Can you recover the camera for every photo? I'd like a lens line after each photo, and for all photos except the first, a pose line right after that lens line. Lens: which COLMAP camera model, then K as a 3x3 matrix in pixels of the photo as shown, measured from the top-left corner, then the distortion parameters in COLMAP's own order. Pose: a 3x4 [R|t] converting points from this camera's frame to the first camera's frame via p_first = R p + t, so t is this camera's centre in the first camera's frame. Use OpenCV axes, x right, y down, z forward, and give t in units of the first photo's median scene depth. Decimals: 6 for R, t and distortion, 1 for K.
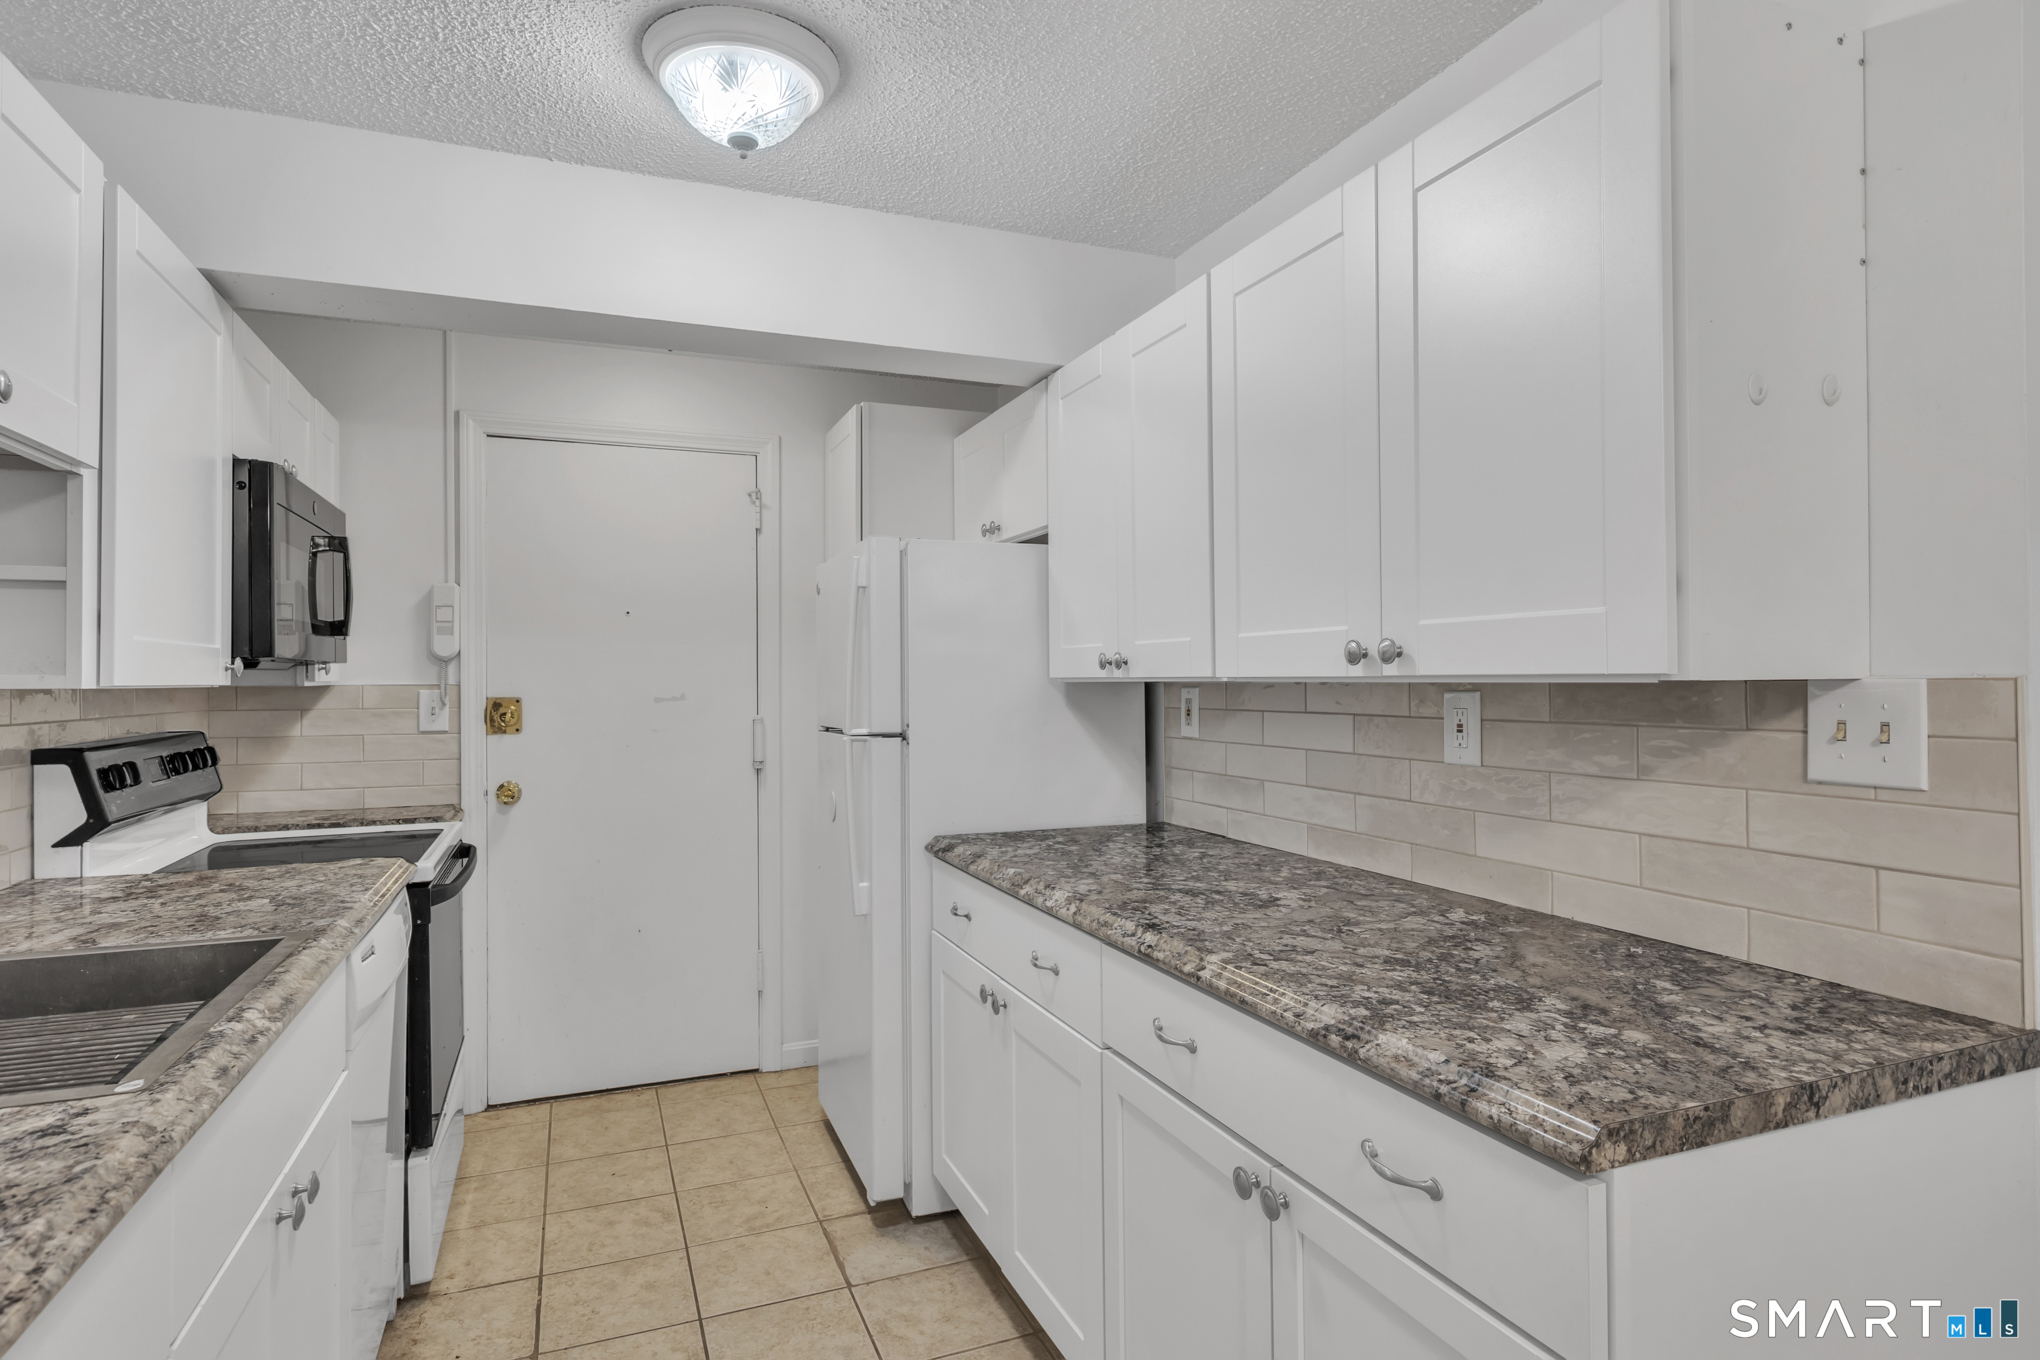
lens RADIAL K [[1099.2, 0, 1019.4], [0, 1099.2, 669.3], [0, 0, 1]] dist [0.000860, 0.000263]
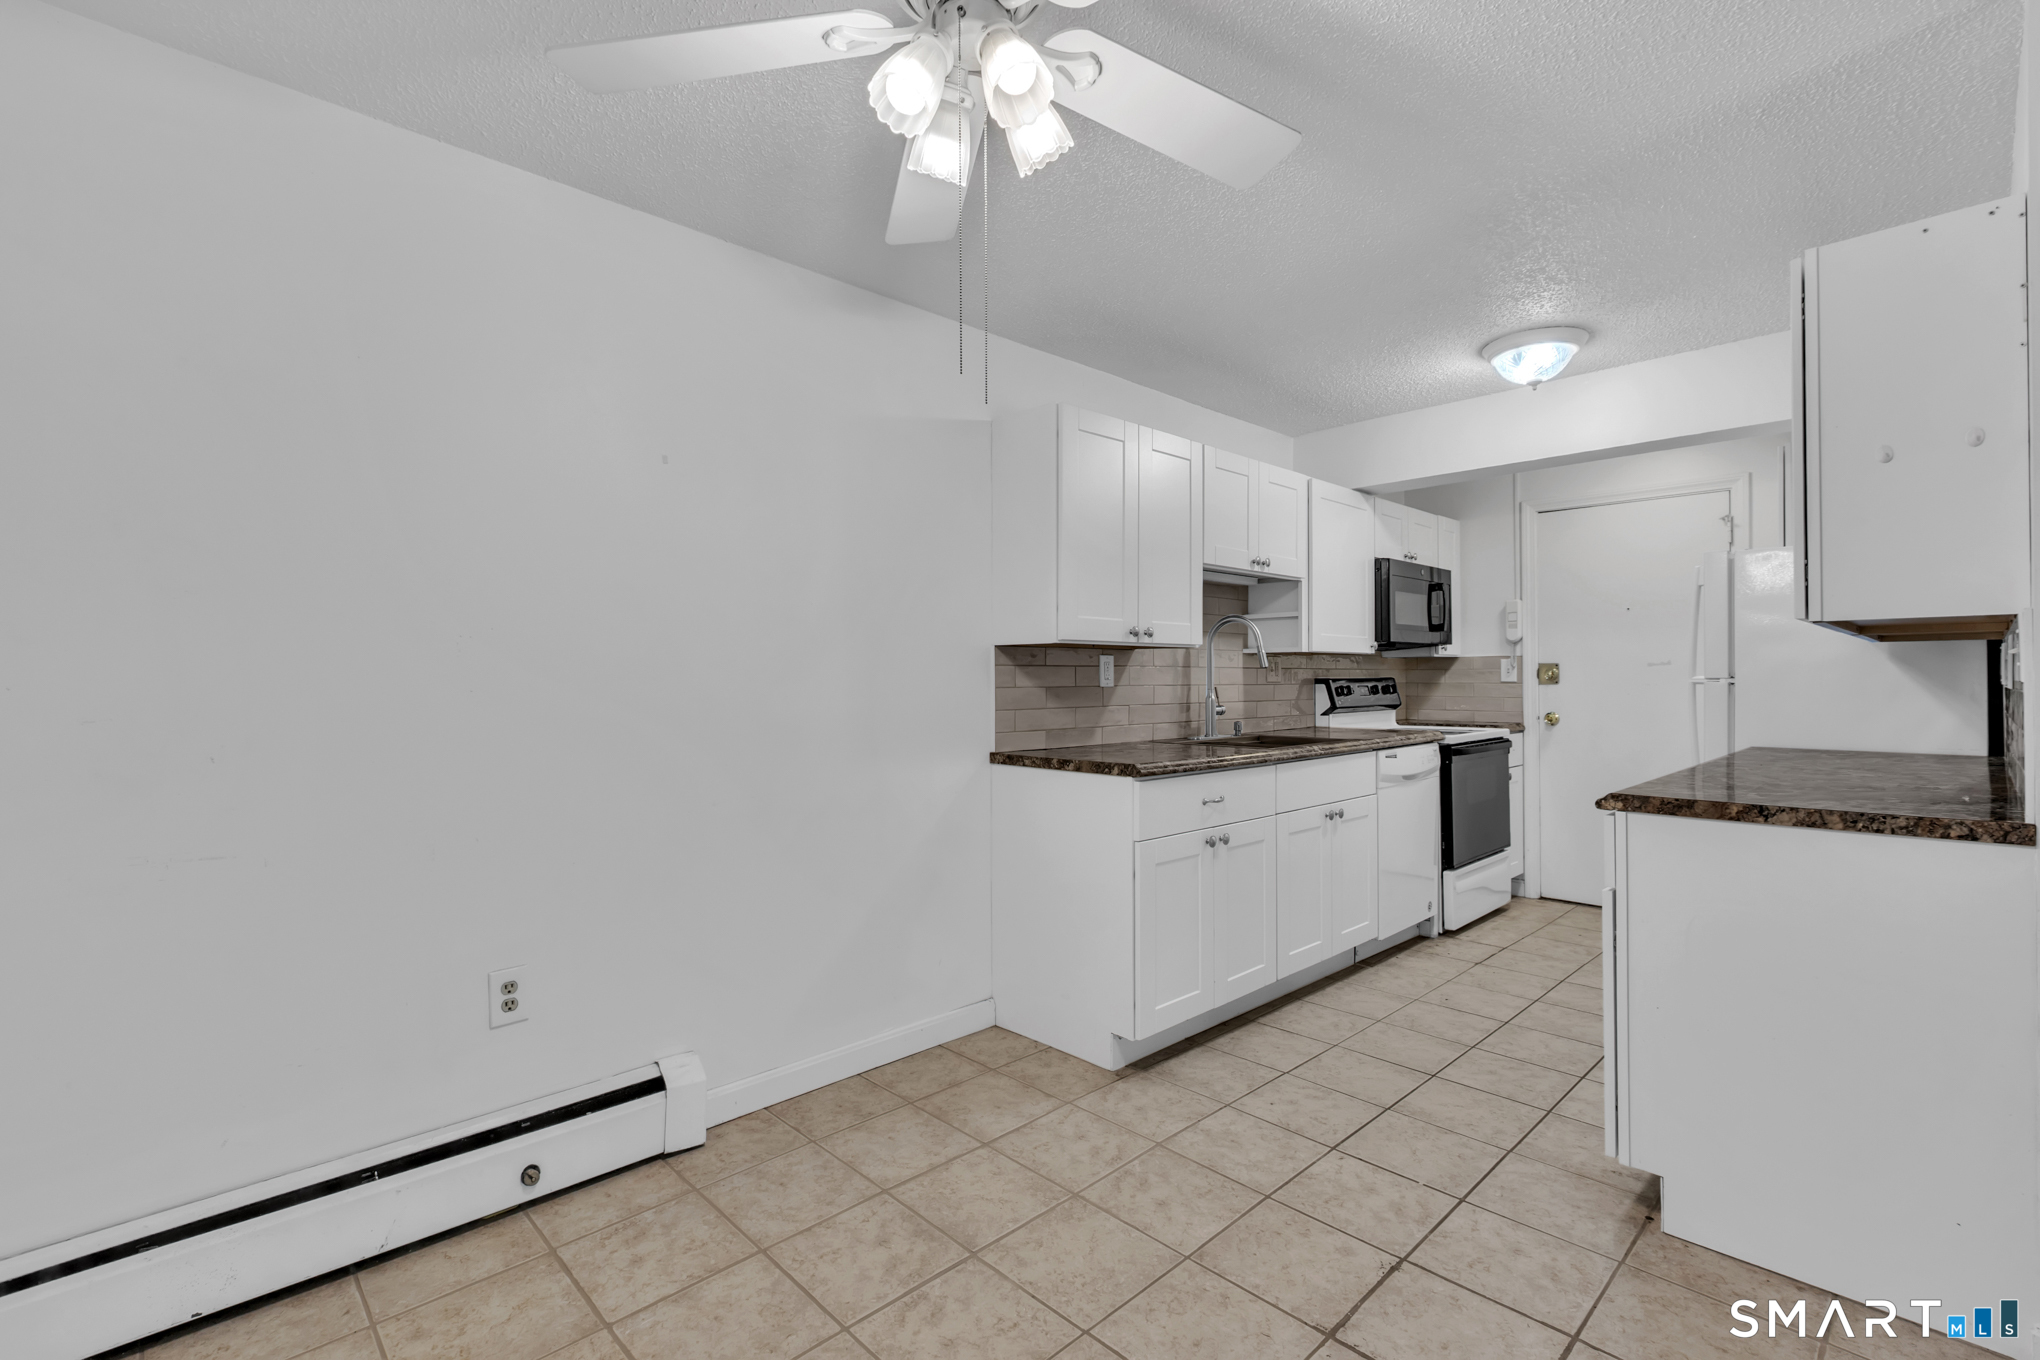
lens RADIAL K [[914.2, 0, 1017.0], [0, 914.2, 675.5], [0, 0, 1]] dist [-0.001220, 0.000041]
pose [[0.372355, 0.000824, -0.928090, 0.810773], [0.010977, 0.999926, 0.005292, 0.041510], [0.928025, -0.012158, 0.372319, -0.451876]]
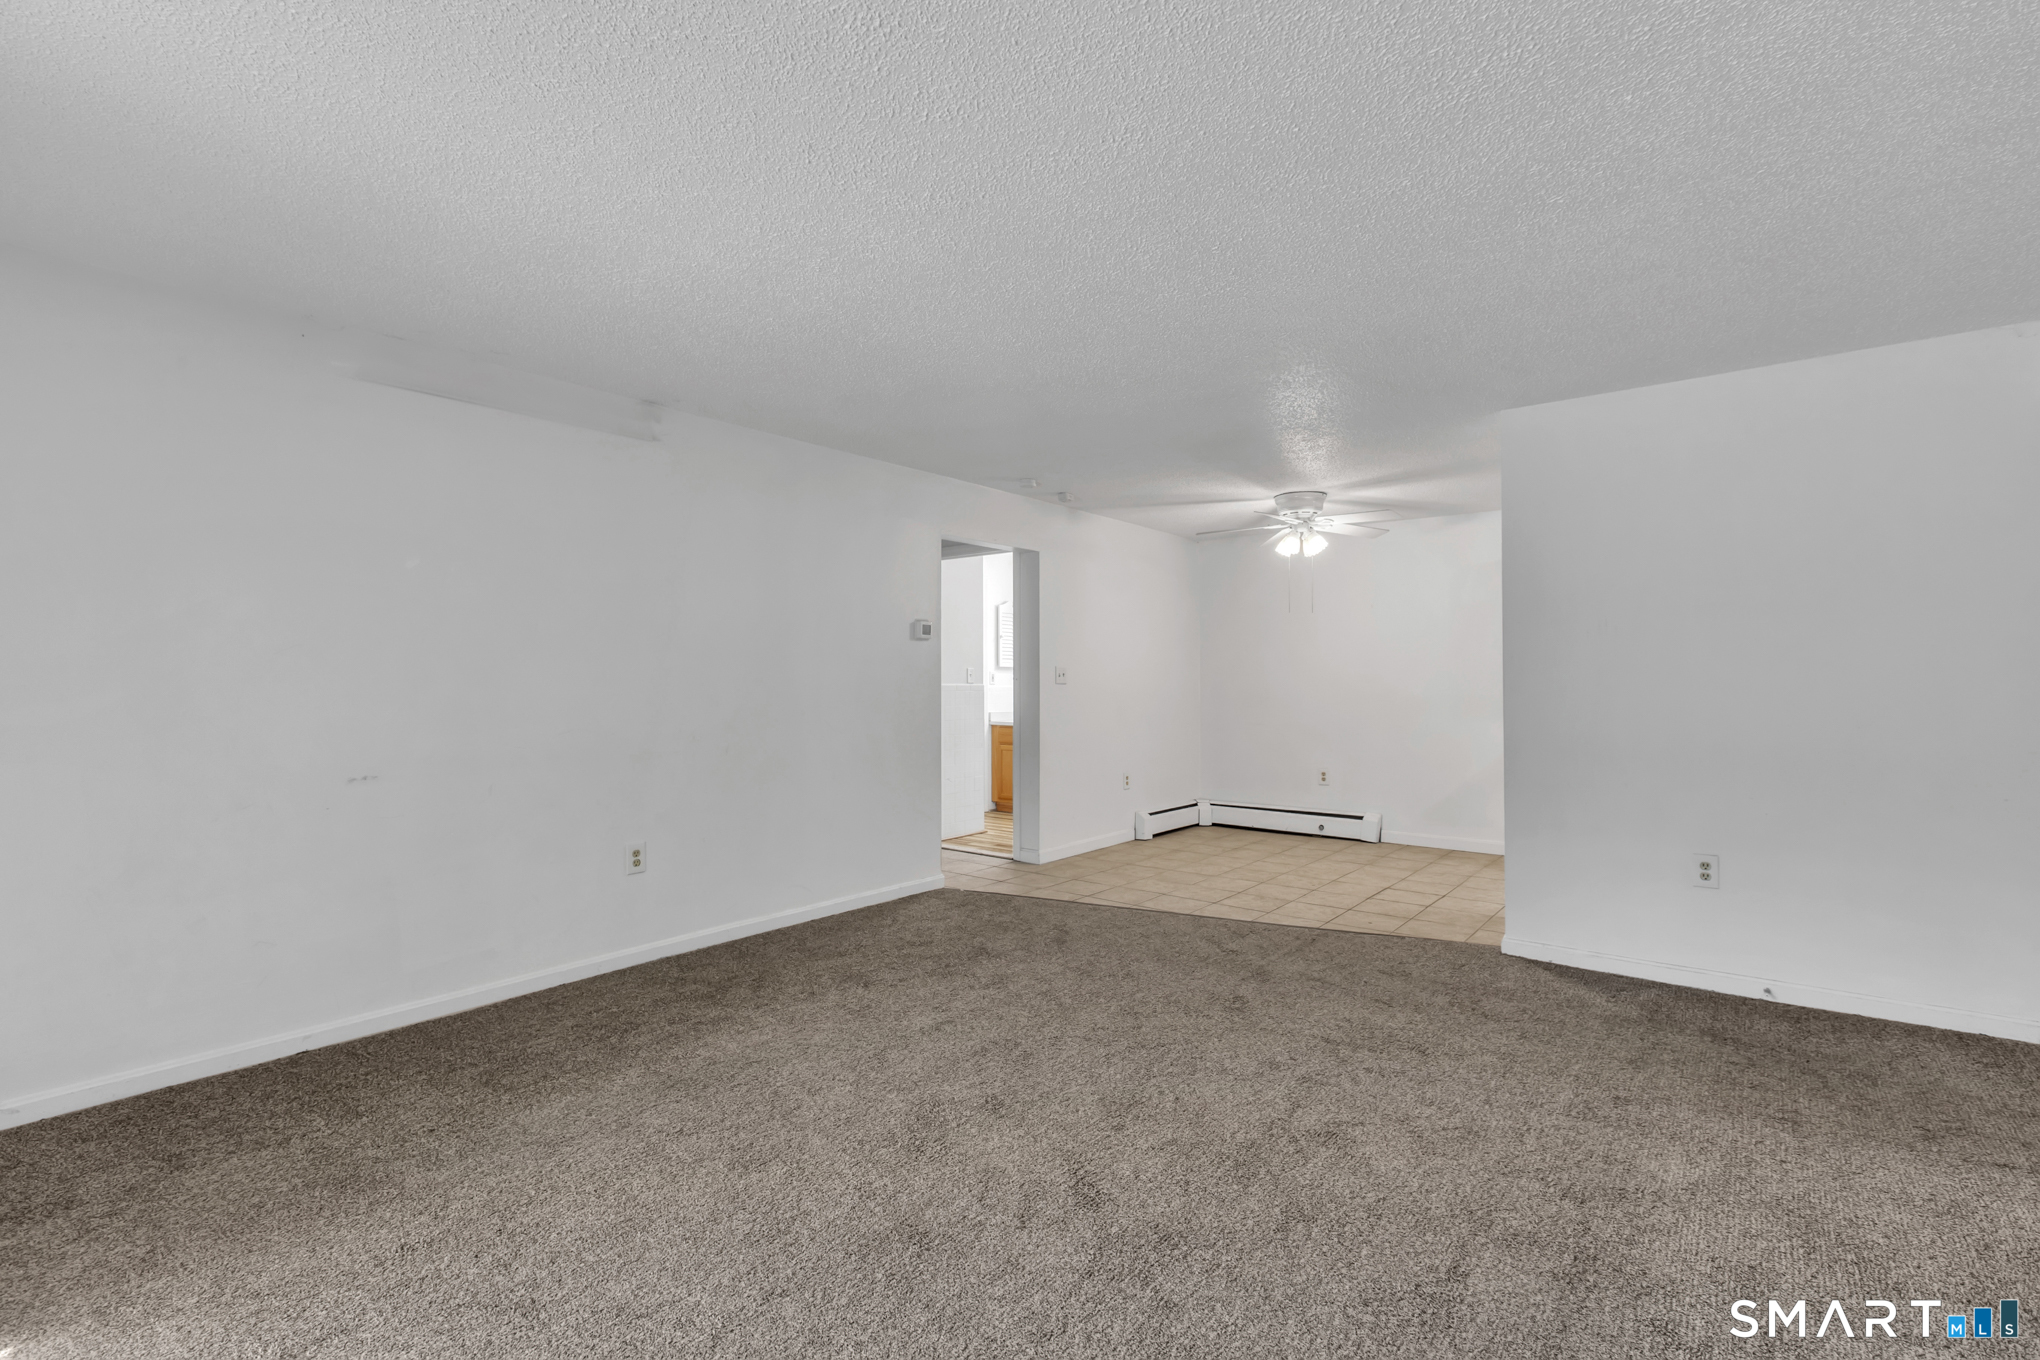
lens RADIAL K [[914.2, 0, 1021.2], [0, 914.2, 673.7], [0, 0, 1]] dist [-0.001220, 0.000041]
pose [[-0.870922, -0.000997, -0.491420, 2.156387], [0.007161, 0.999866, -0.014720, 0.054535], [0.491369, -0.016340, -0.870798, 1.580461]]
